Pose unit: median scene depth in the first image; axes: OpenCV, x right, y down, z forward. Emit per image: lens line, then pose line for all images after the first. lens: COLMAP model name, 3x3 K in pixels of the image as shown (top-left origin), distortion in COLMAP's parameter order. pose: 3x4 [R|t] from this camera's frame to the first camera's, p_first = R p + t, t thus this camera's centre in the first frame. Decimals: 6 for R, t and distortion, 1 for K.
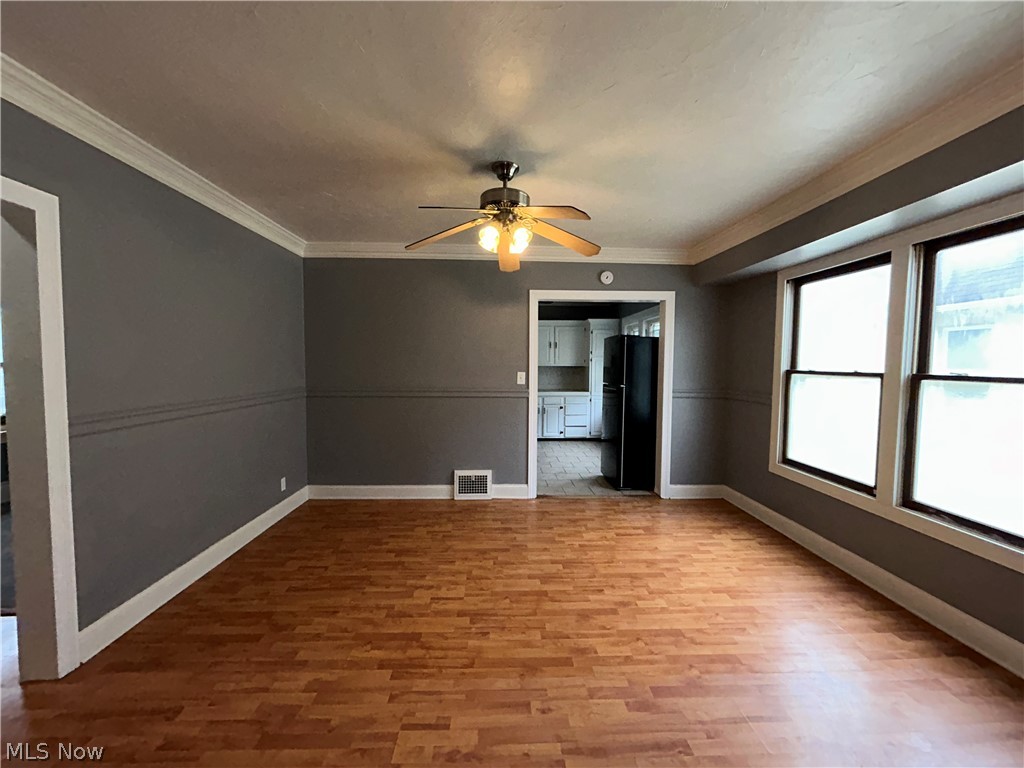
lens RADIAL K [[416.2, 0, 511.1], [0, 416.2, 383.9], [0, 0, 1]] dist [-0.000087, 0.000757]
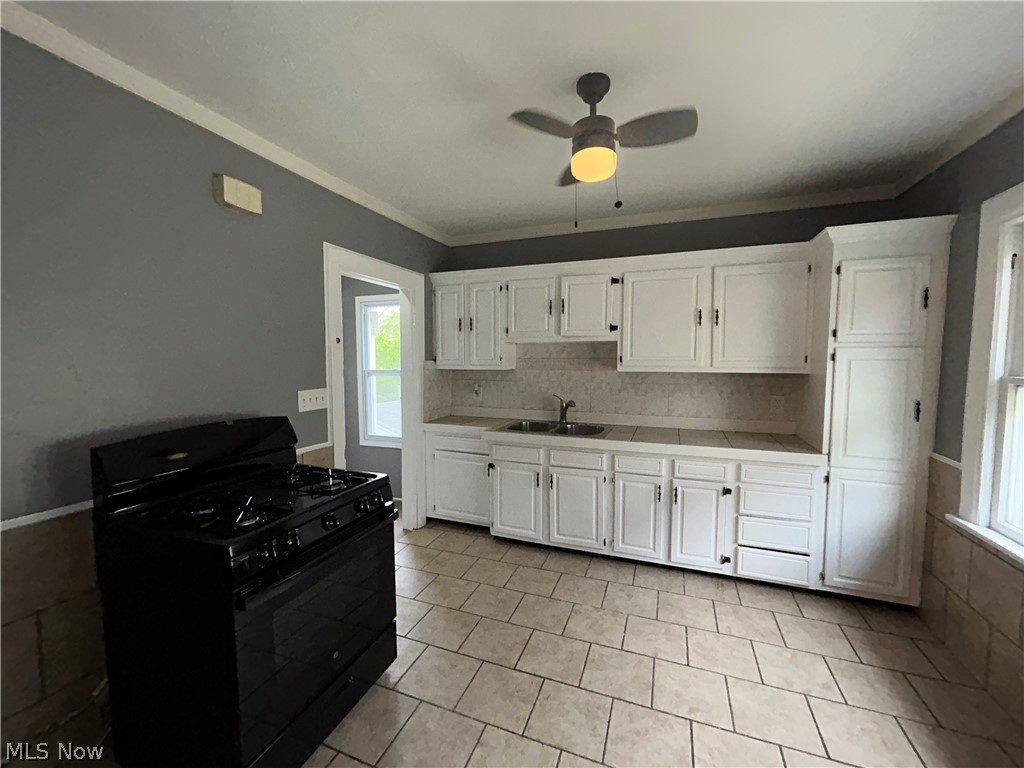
lens RADIAL K [[416.2, 0, 513.8], [0, 416.2, 391.3], [0, 0, 1]] dist [-0.000087, 0.000757]
pose [[0.915898, 0.023800, -0.400705, 0.094150], [-0.020600, 0.999712, 0.012294, -0.028655], [0.400882, -0.003005, 0.916125, 0.598841]]
